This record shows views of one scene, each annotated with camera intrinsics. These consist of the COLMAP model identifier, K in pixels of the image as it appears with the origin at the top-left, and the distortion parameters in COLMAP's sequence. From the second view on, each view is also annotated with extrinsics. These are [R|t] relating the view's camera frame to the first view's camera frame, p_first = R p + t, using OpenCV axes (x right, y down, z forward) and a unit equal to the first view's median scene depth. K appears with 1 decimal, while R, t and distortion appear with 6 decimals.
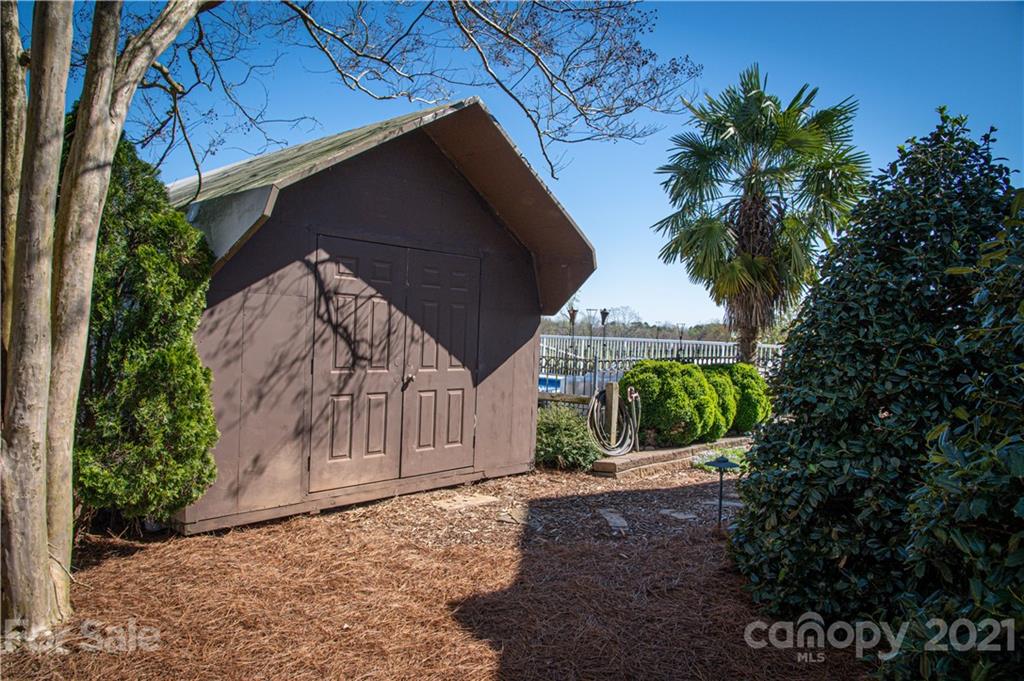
lens RADIAL K [[728.5, 0, 512.8], [0, 728.5, 343.5], [0, 0, 1]] dist [-0.044964, 0.002153]
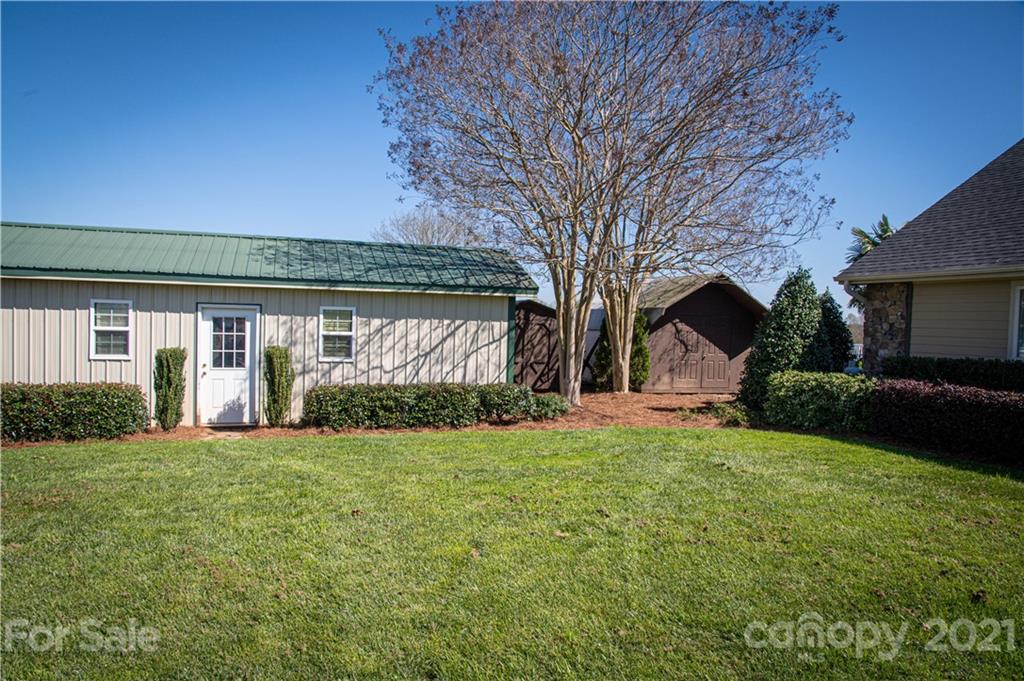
lens RADIAL K [[728.5, 0, 512.5], [0, 728.5, 343.3], [0, 0, 1]] dist [-0.044964, 0.002153]
pose [[0.868843, 0.008527, -0.495014, 0.778244], [-0.009106, 0.999958, 0.001242, -0.008080], [0.495003, 0.003428, 0.868884, -2.424323]]
